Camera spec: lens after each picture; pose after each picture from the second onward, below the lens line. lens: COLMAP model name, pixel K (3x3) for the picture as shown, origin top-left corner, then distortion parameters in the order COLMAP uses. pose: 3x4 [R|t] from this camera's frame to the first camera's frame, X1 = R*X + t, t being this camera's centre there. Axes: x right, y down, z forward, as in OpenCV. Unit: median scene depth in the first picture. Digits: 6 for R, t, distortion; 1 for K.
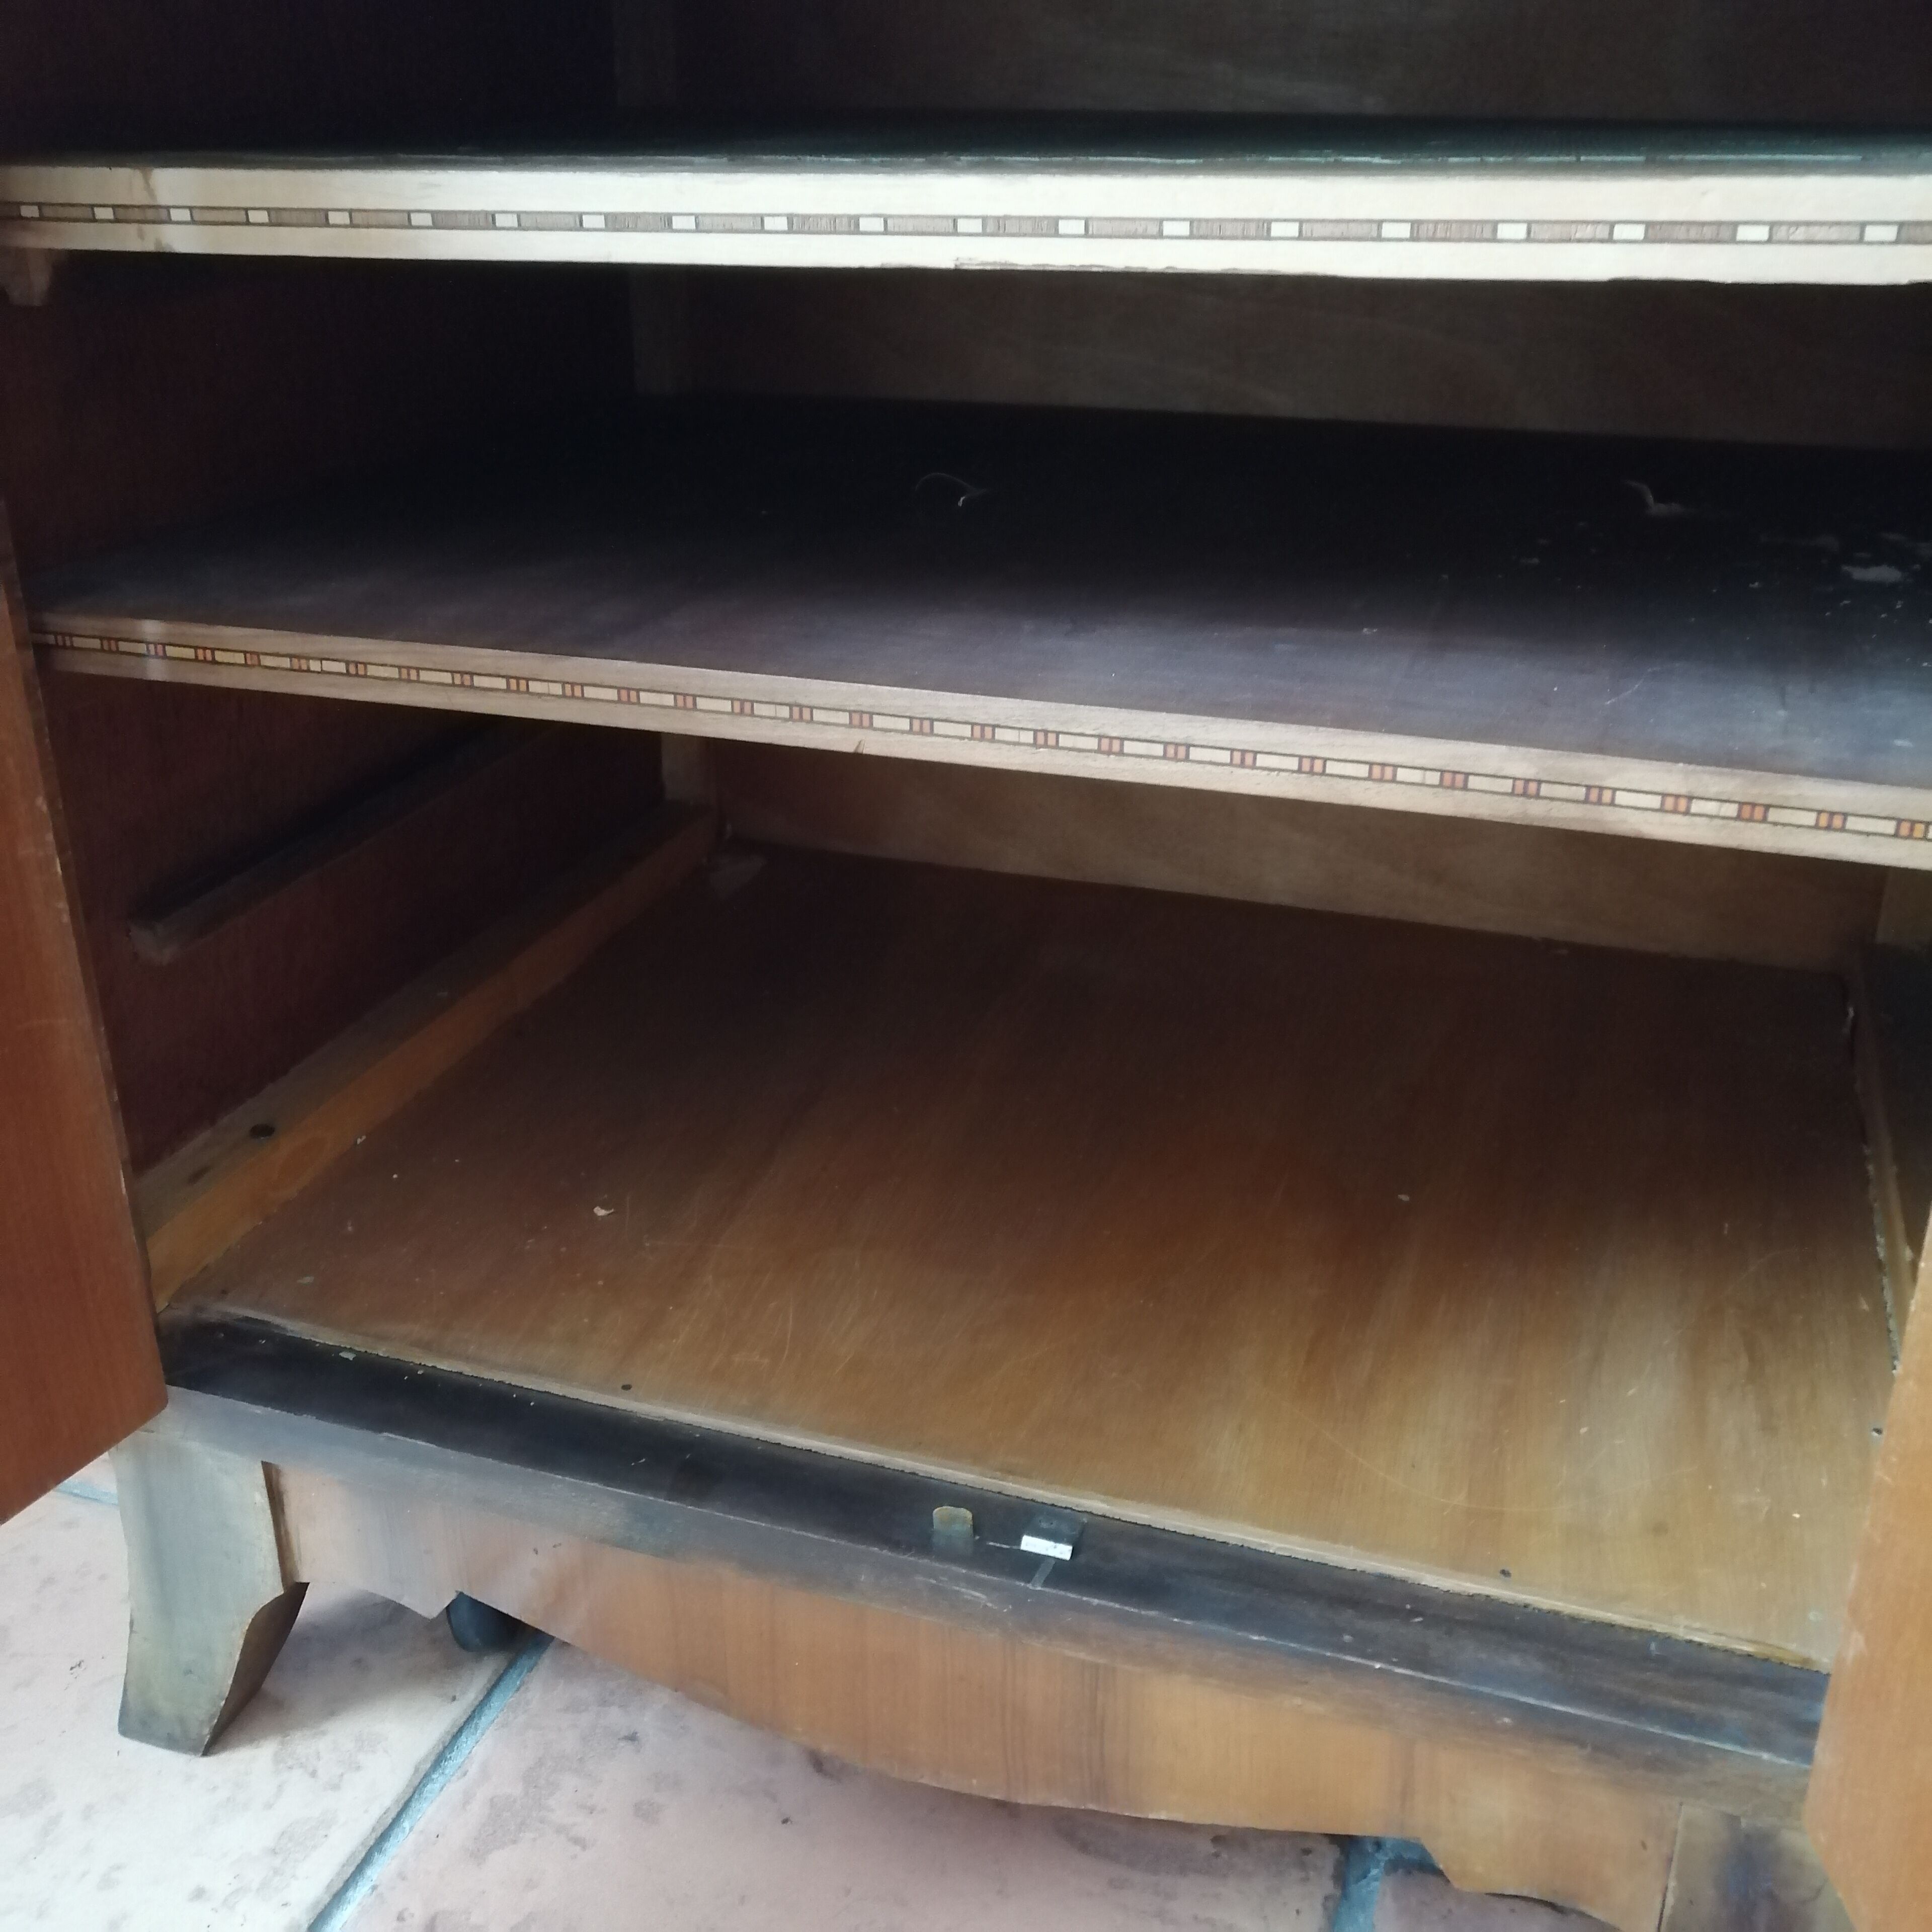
lens RADIAL K [[2031.7, 0, 980.2], [0, 2031.7, 976.7], [0, 0, 1]] dist [0.002443, 0.000000]
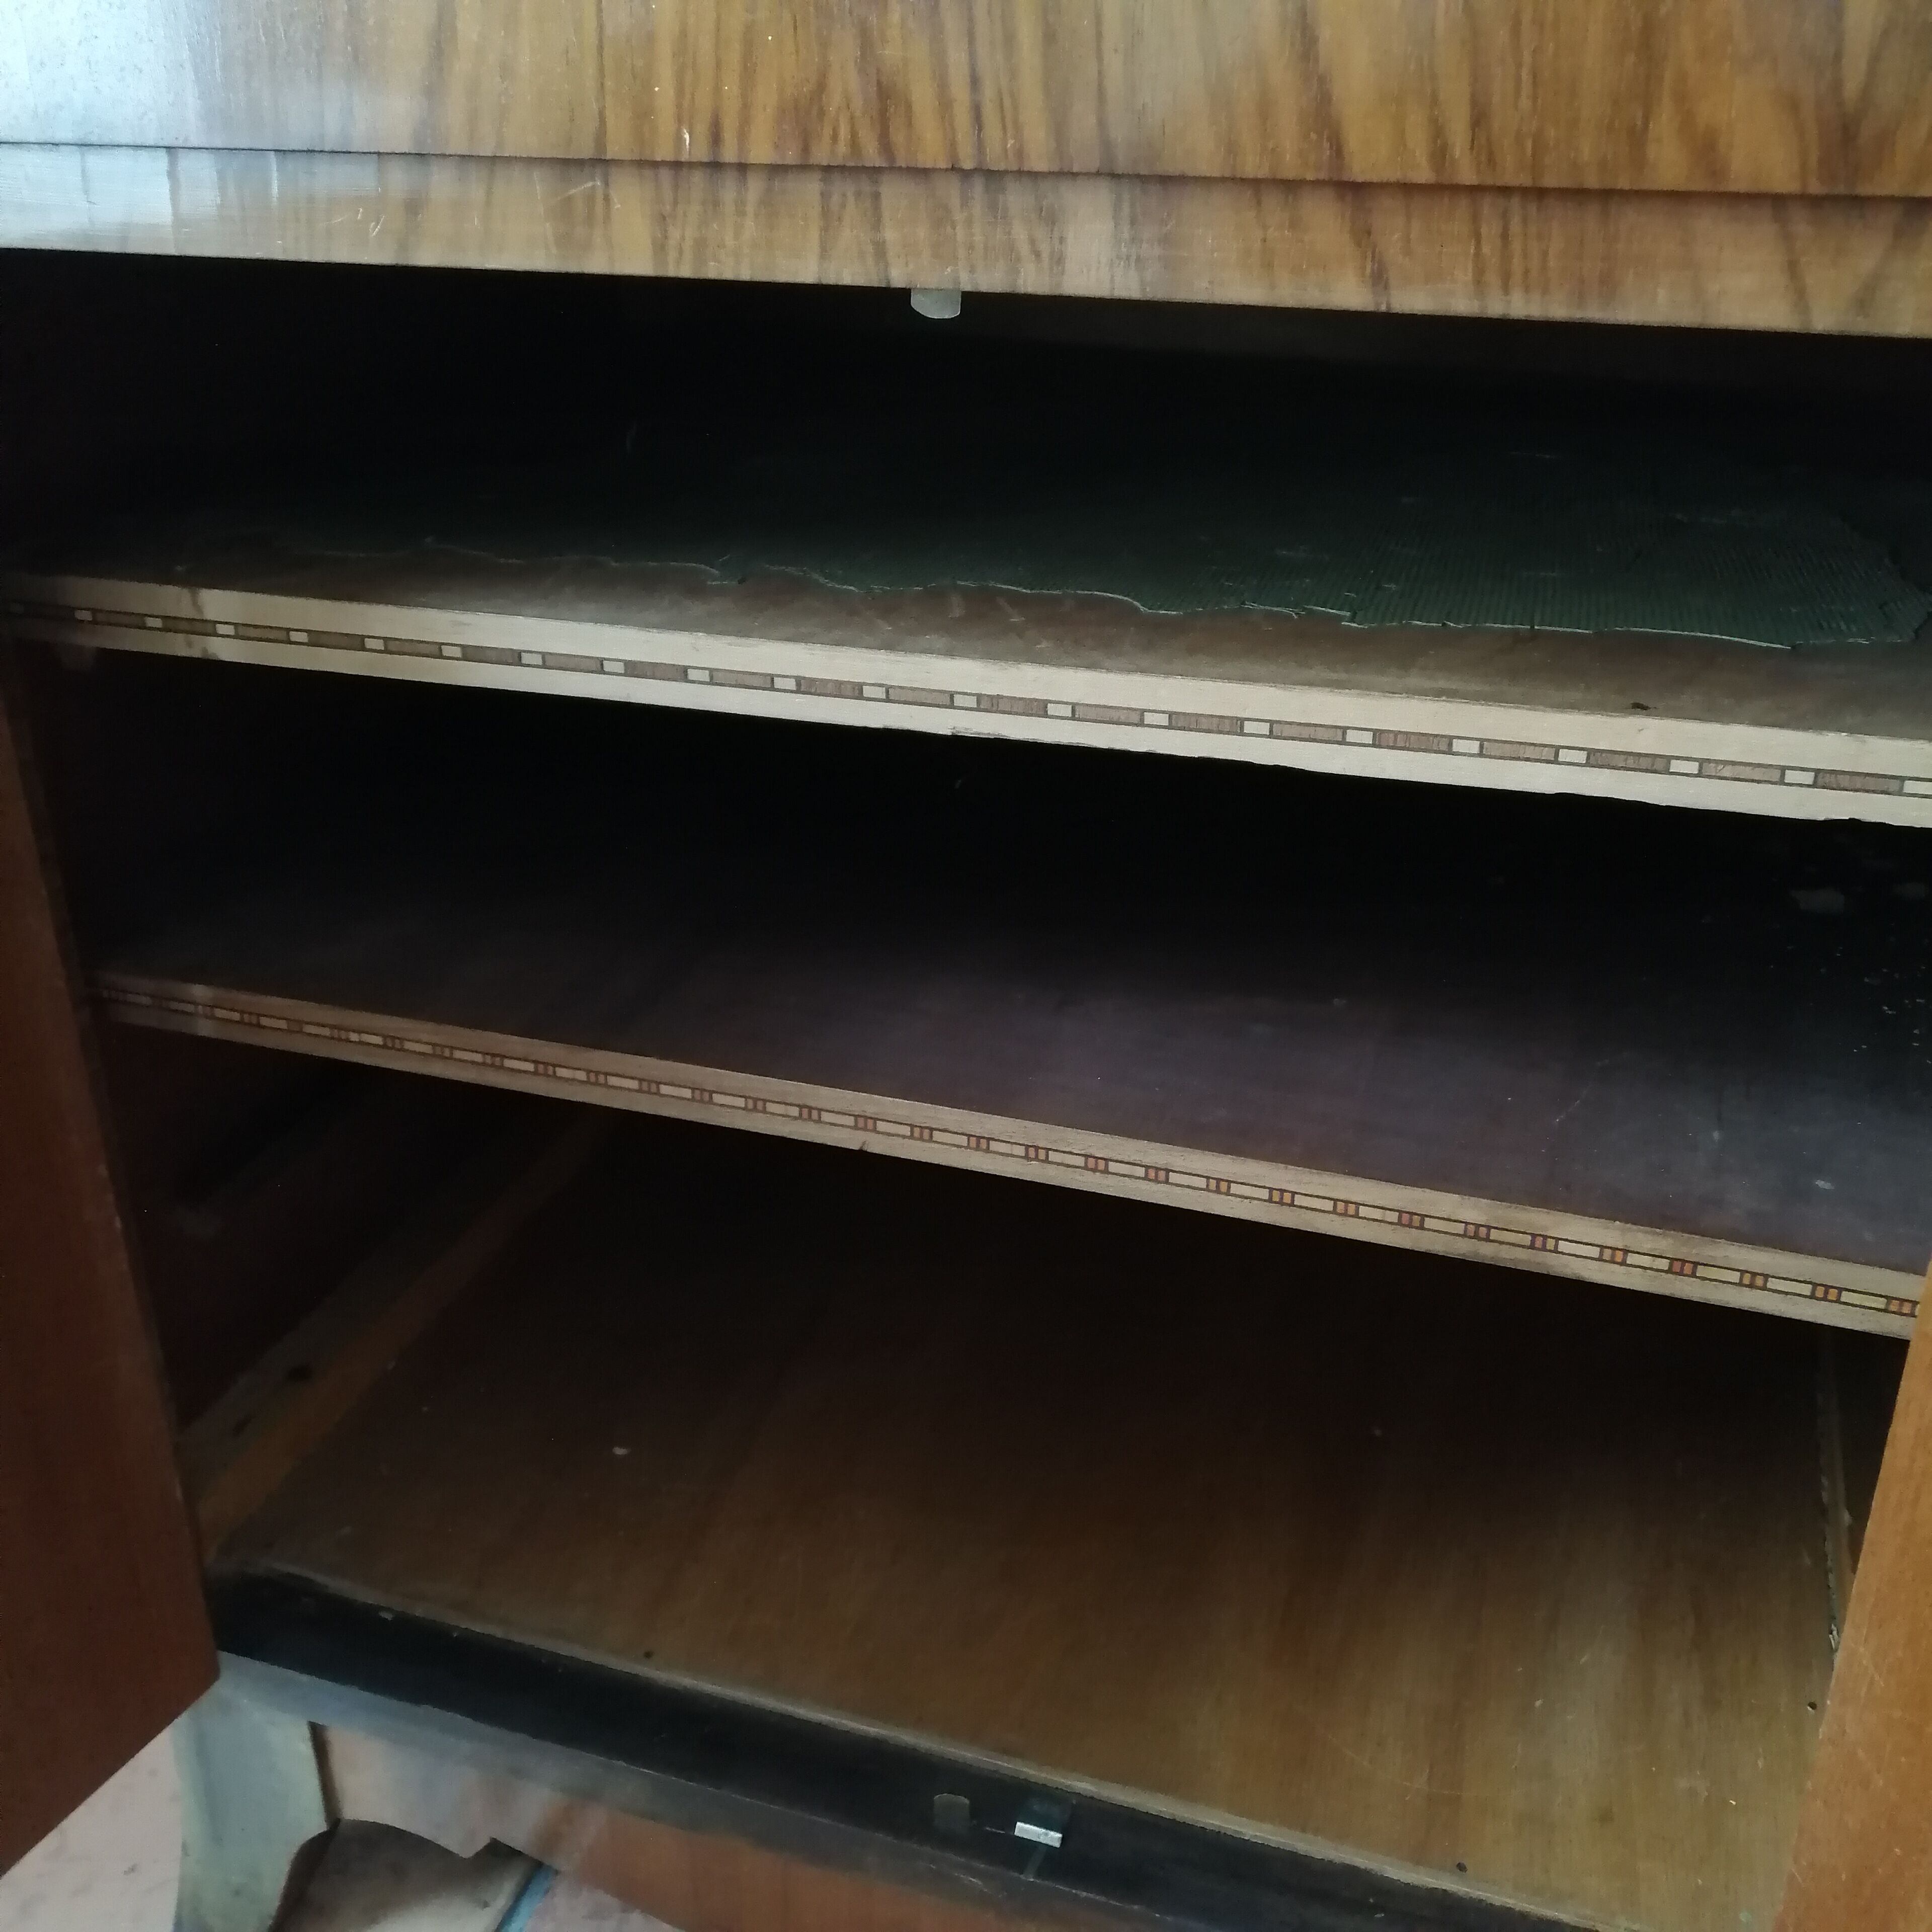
lens RADIAL K [[2031.7, 0, 985.4], [0, 2031.7, 957.6], [0, 0, 1]] dist [0.002443, 0.000000]
pose [[0.999999, -0.000790, 0.001529, 0.003111], [0.000742, 0.999515, 0.031143, -0.221324], [-0.001553, -0.031142, 0.999514, -0.066802]]
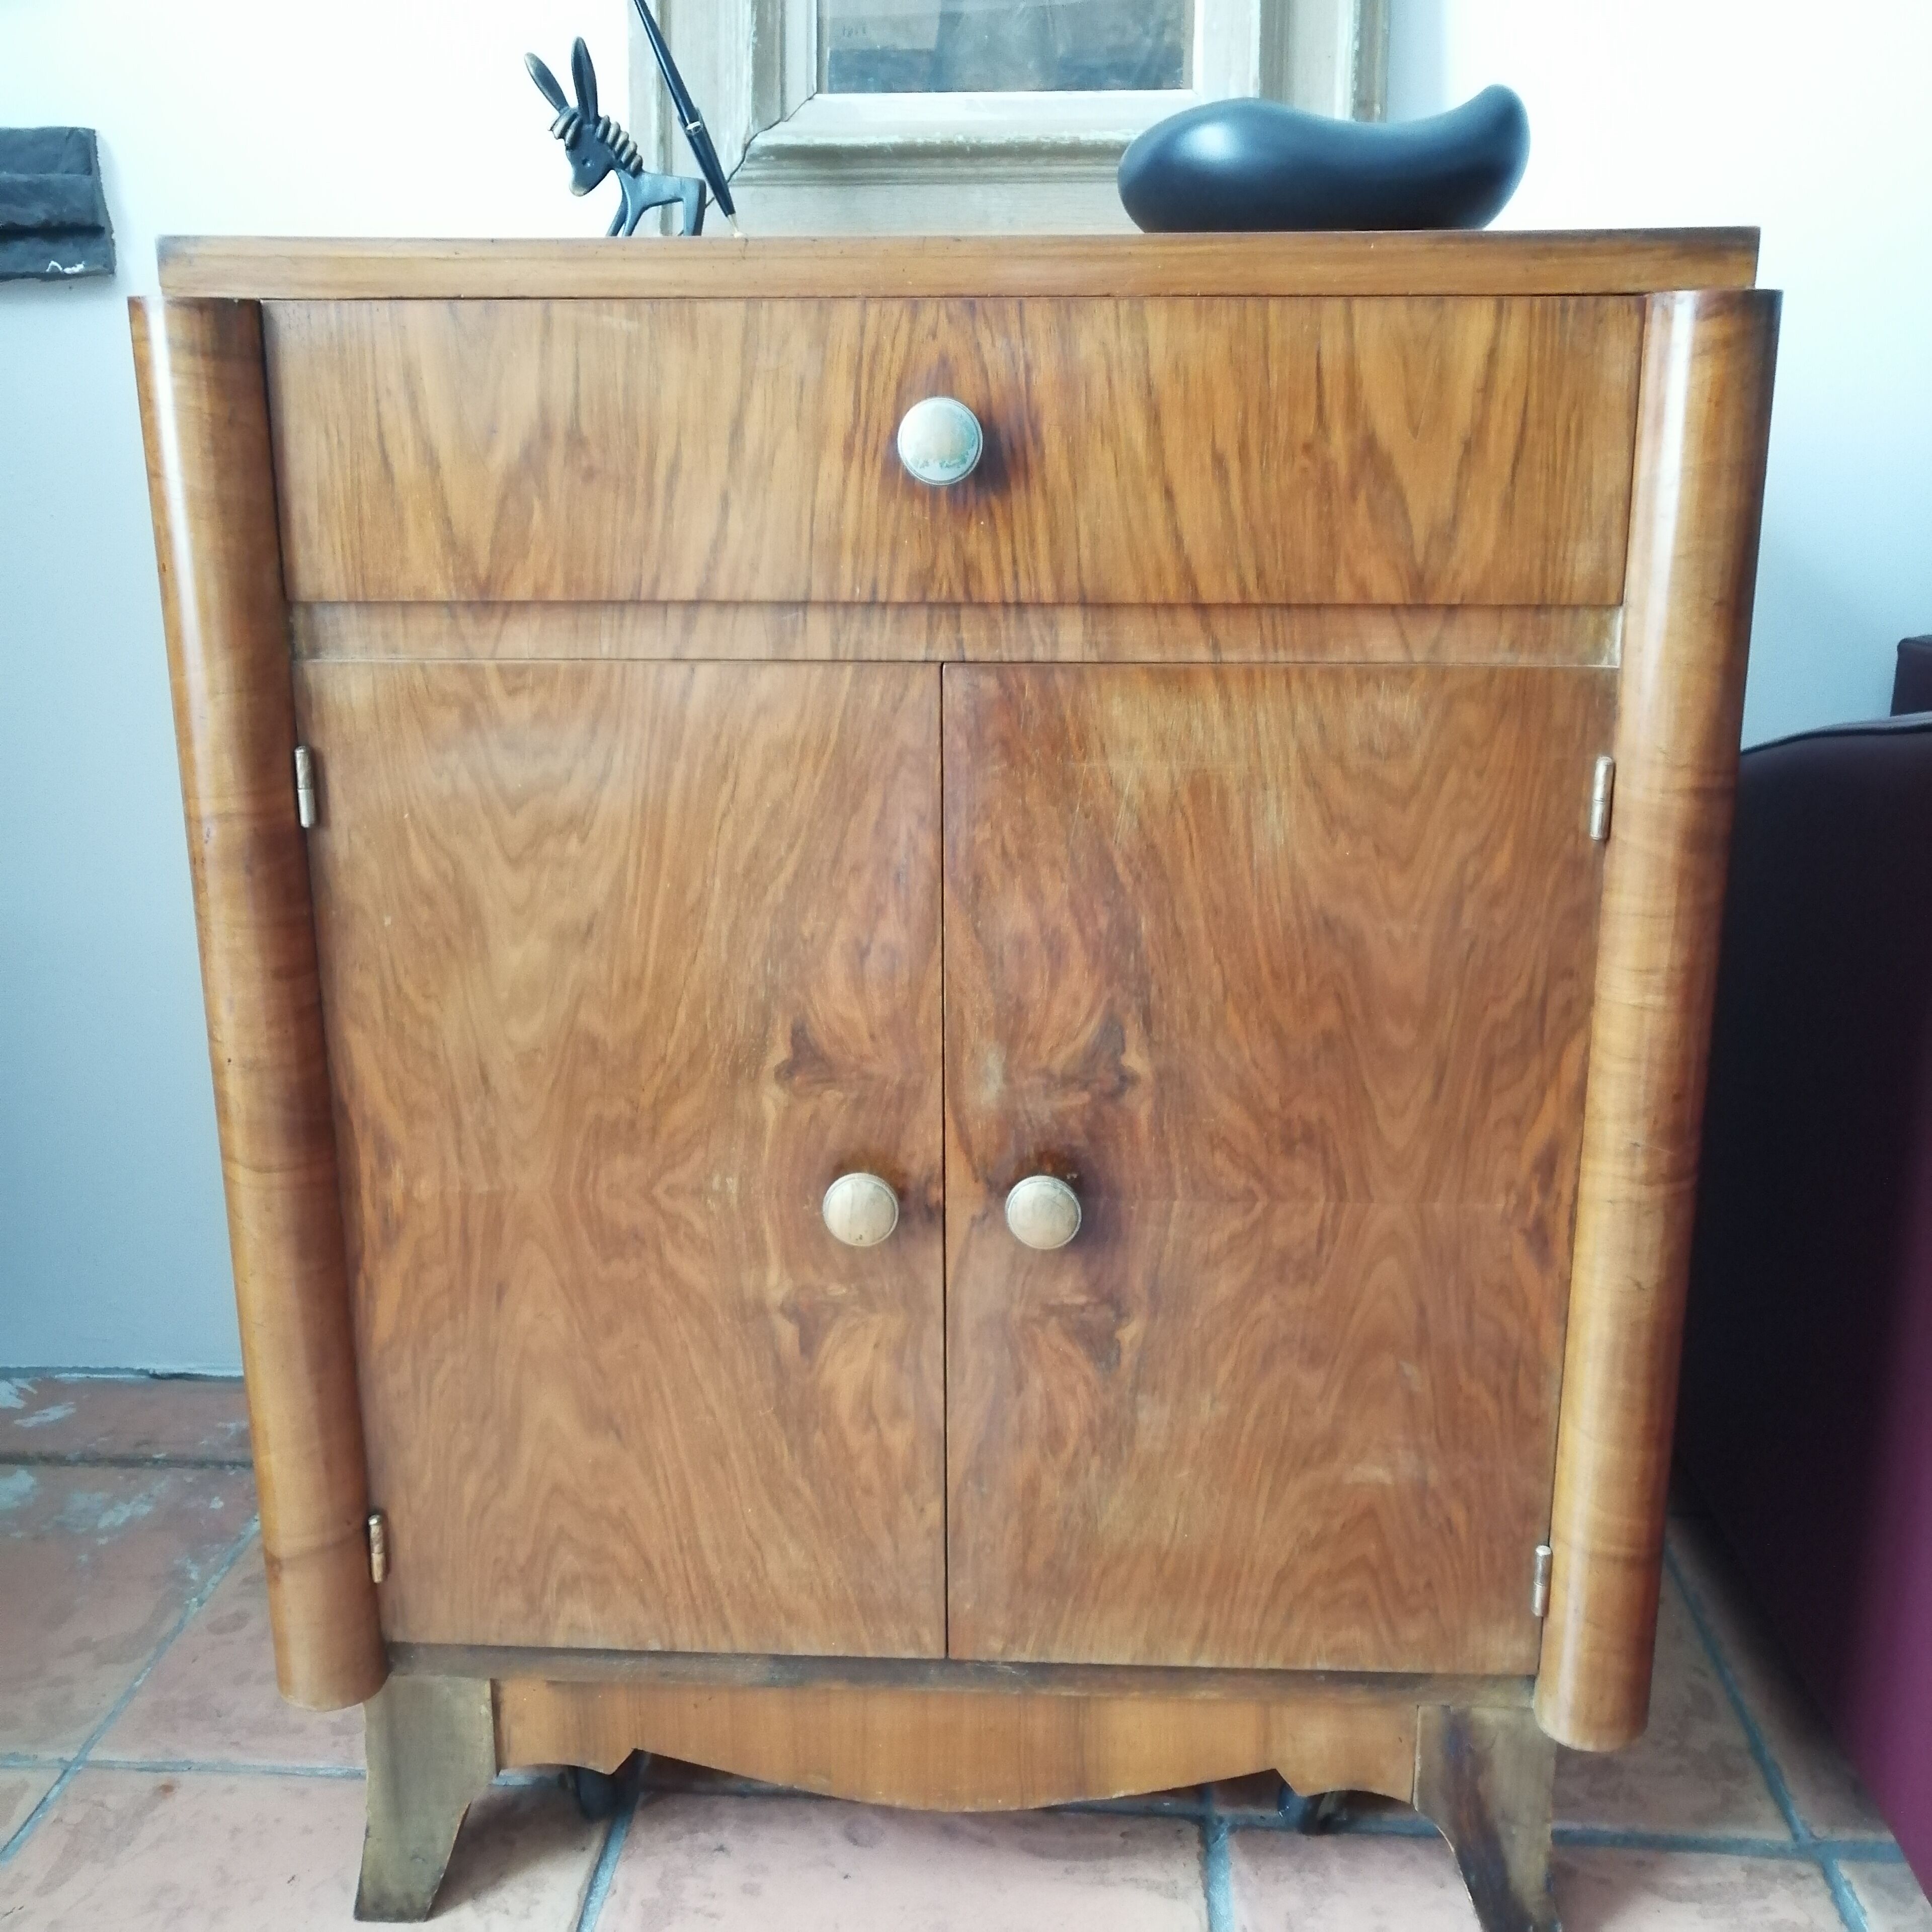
lens RADIAL K [[2031.7, 0, 969.0], [0, 2031.7, 973.9], [0, 0, 1]] dist [0.002443, 0.000000]
pose [[0.964270, -0.074890, 0.254116, -0.396623], [0.109920, 0.985849, -0.126564, -0.046684], [-0.241042, 0.149975, 0.958857, -0.648054]]
